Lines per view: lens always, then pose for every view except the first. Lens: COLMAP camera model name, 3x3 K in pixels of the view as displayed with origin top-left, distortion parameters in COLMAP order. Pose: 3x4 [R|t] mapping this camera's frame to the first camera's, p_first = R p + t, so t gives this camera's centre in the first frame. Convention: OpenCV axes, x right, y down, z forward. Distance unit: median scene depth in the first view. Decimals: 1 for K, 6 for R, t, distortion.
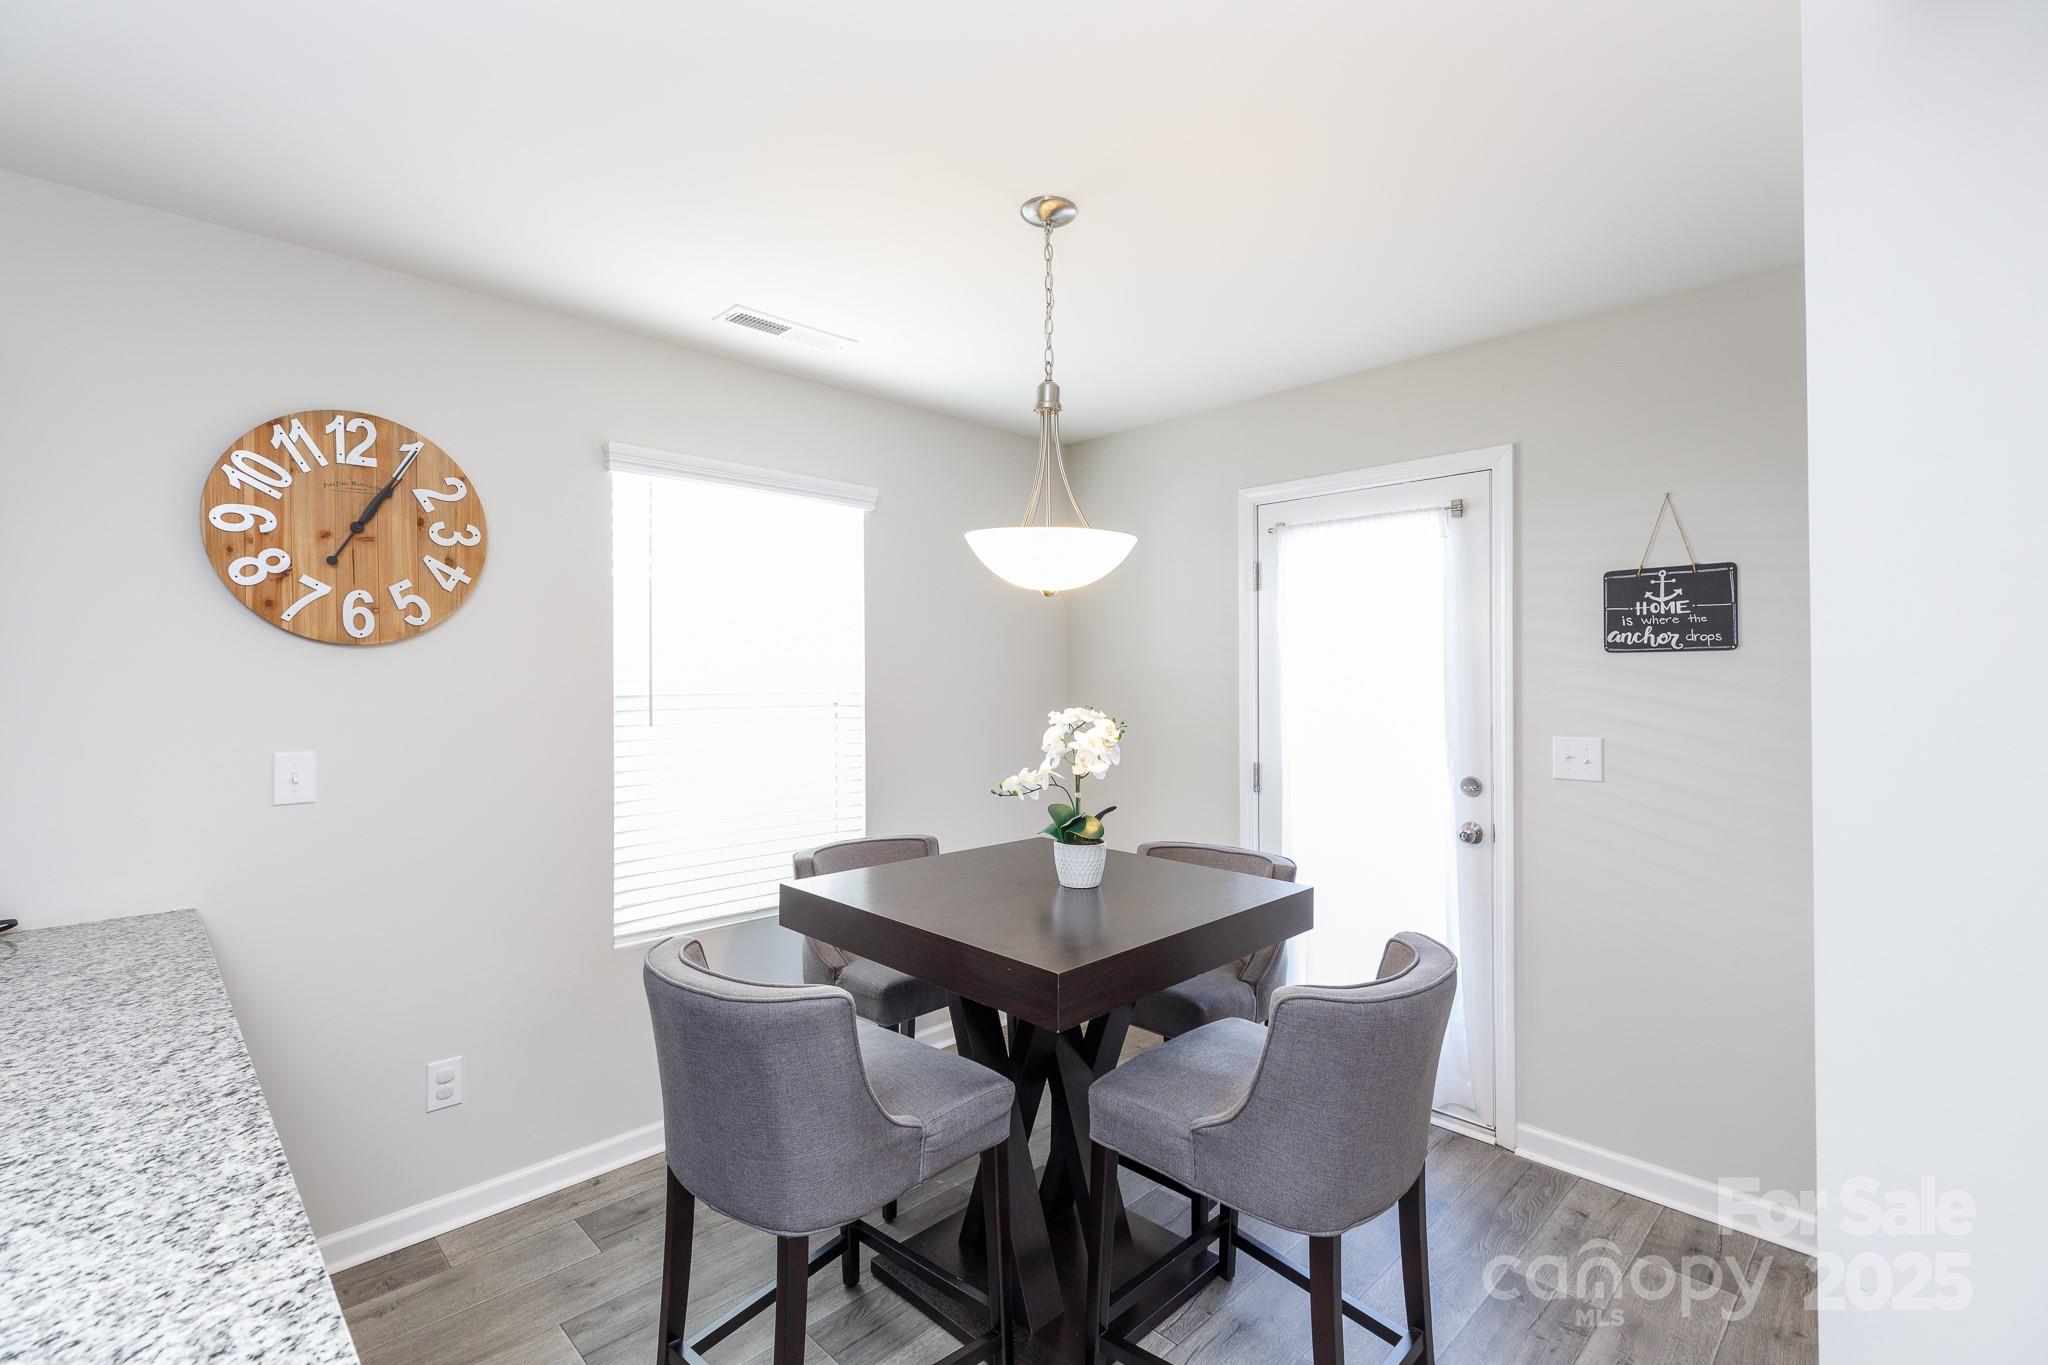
lens RADIAL K [[914.3, 0, 1027.7], [0, 914.3, 671.2], [0, 0, 1]] dist [0.003050, 0.000448]
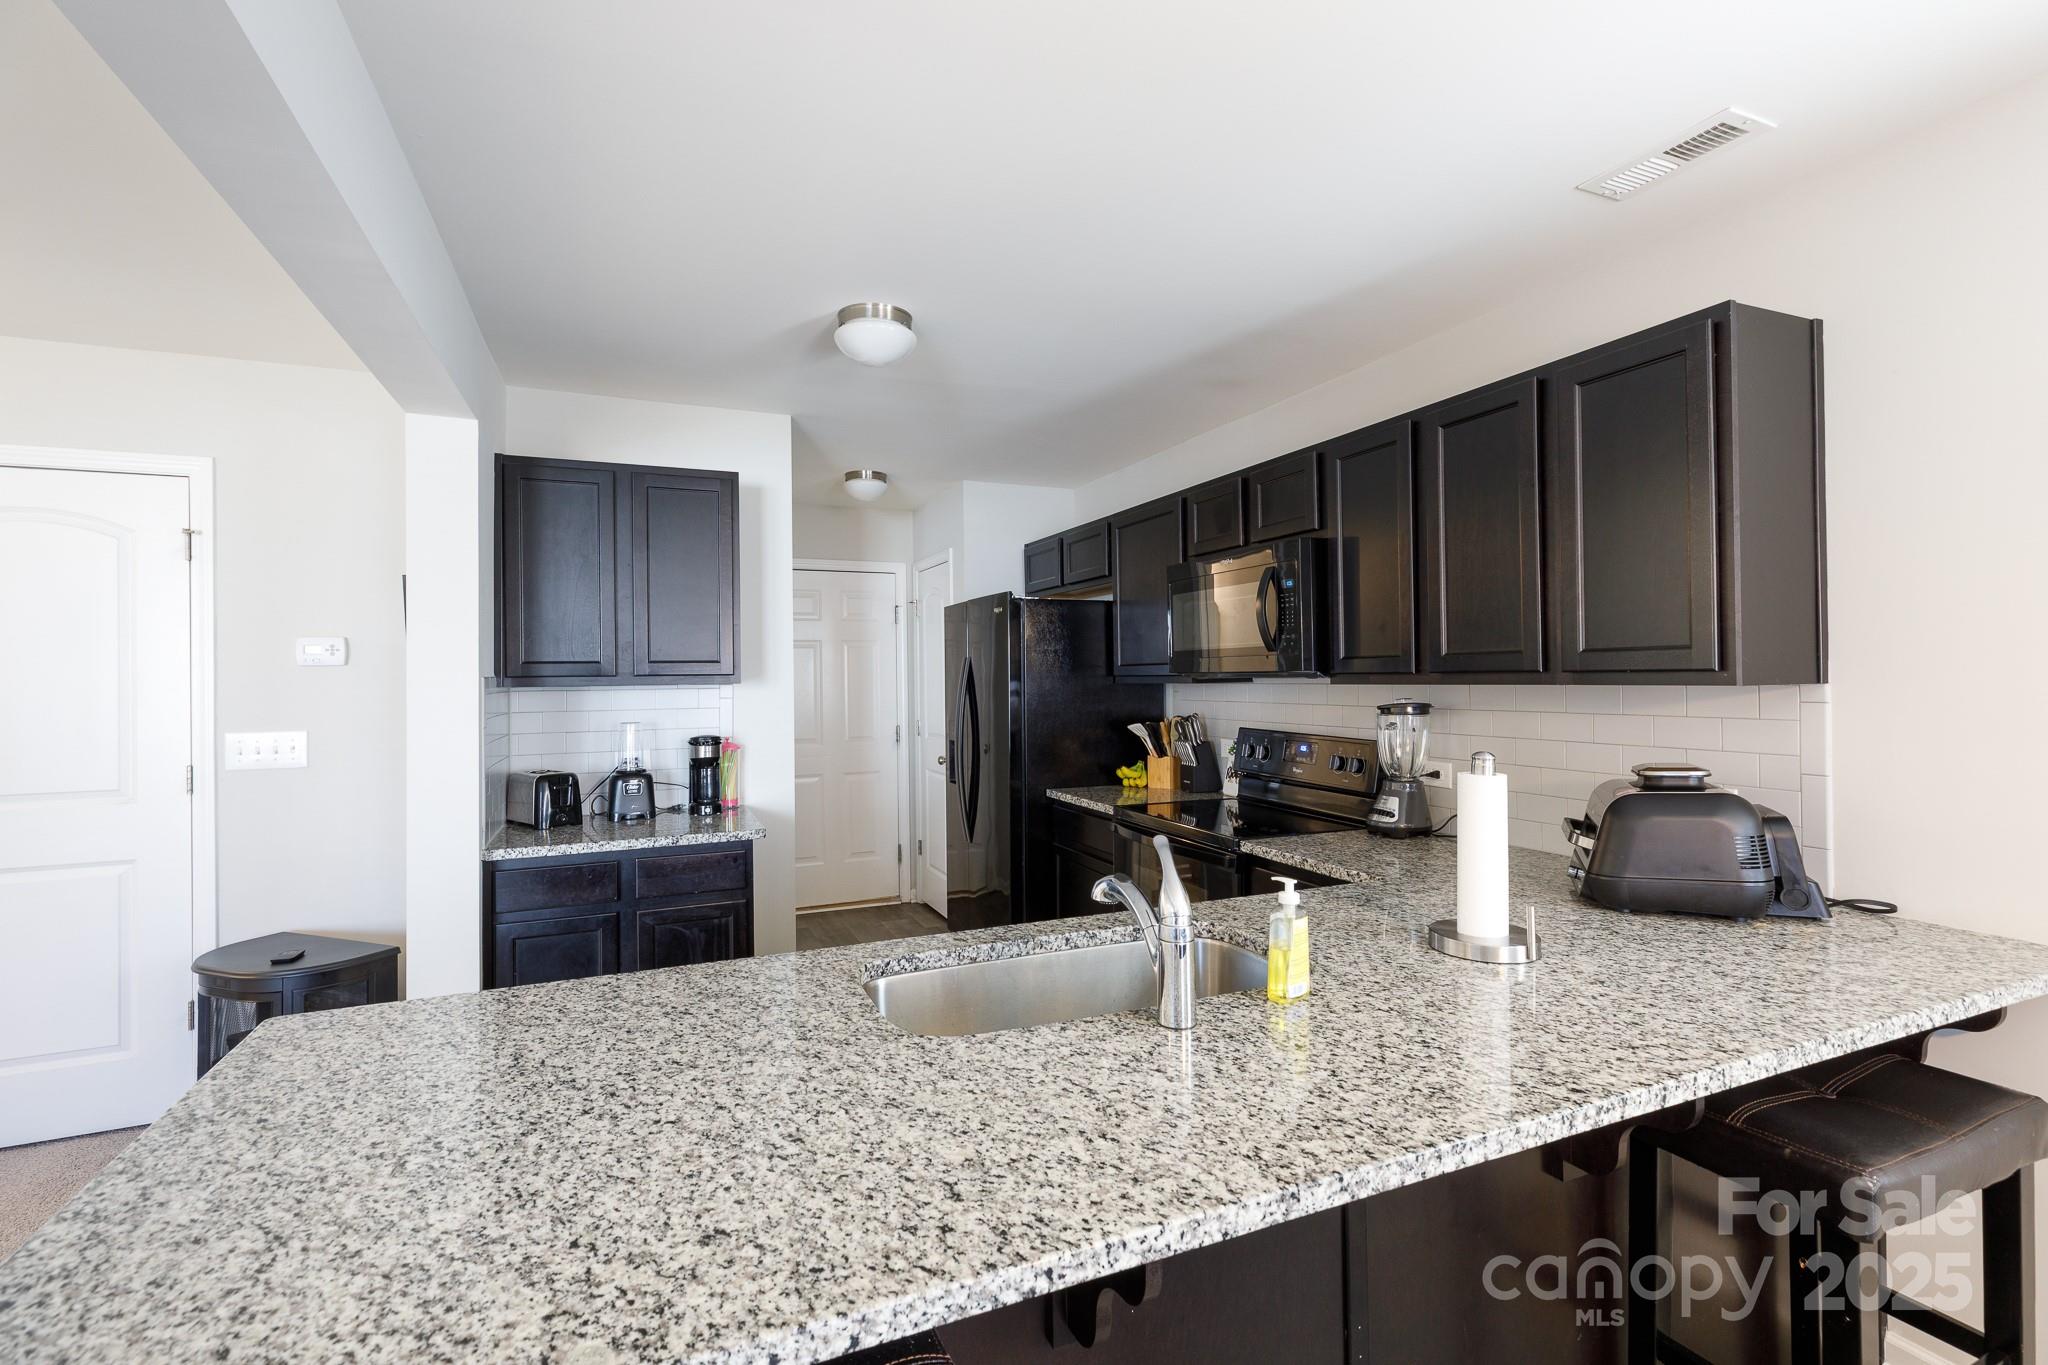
lens RADIAL K [[914.3, 0, 1020.7], [0, 914.3, 672.7], [0, 0, 1]] dist [0.003050, 0.000448]
pose [[-0.362870, 0.004669, -0.931828, 0.120945], [0.021152, 0.999771, -0.003228, 0.005978], [0.931600, -0.020882, -0.362886, 0.411839]]
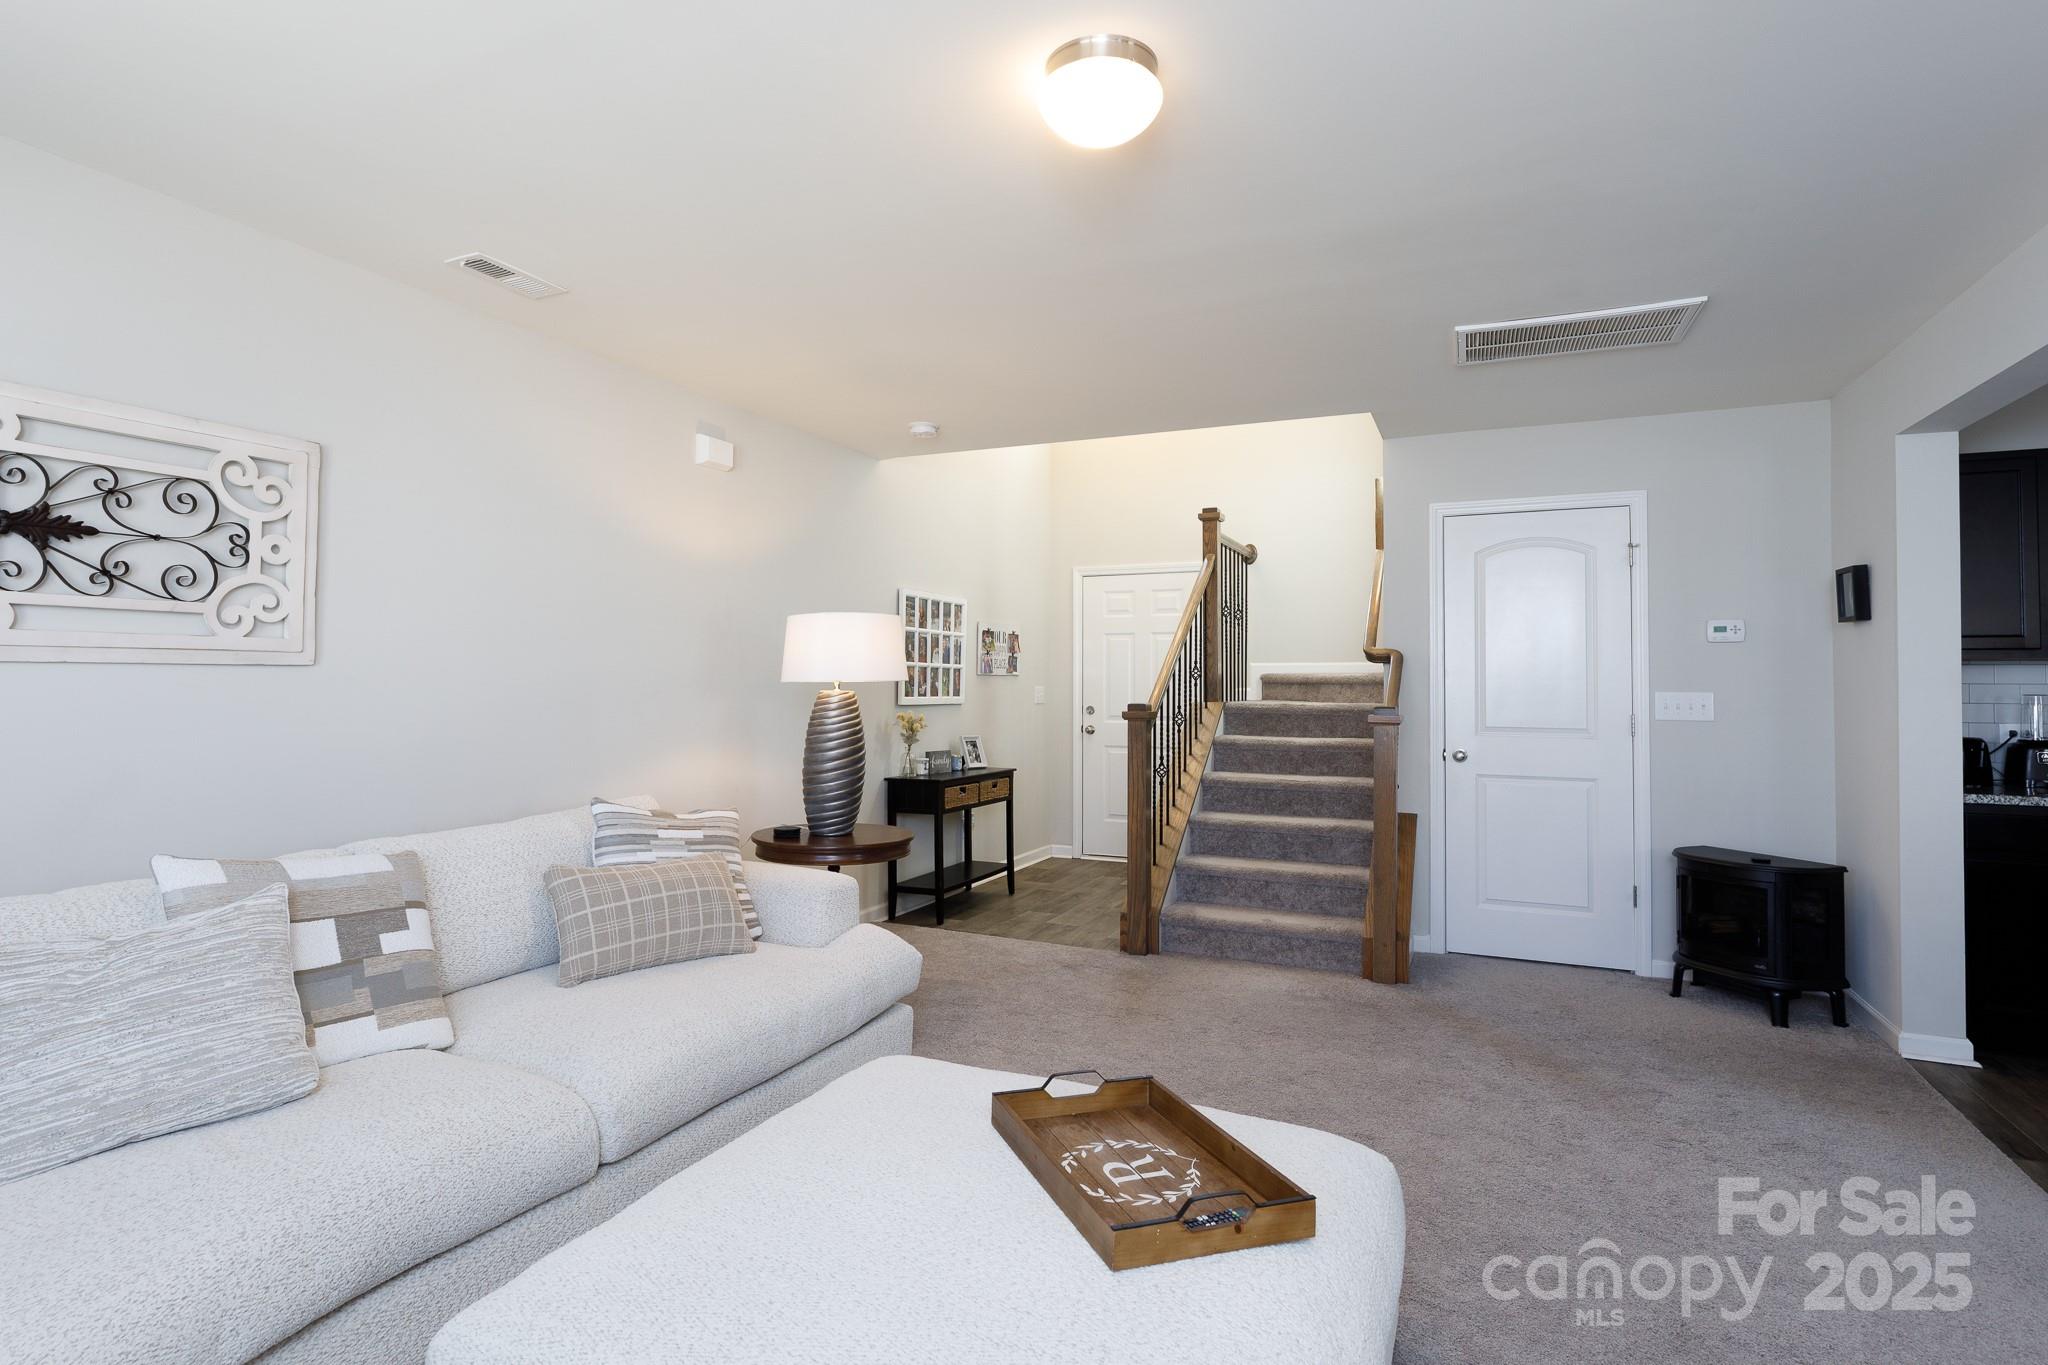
lens RADIAL K [[1030.0, 0, 1021.2], [0, 1030.0, 652.6], [0, 0, 1]] dist [0.004348, -0.002450]
pose [[-0.930817, -0.012491, -0.365272, 1.216803], [0.000301, 0.999389, -0.034942, 0.058033], [0.365486, -0.032634, -0.930245, 0.280400]]
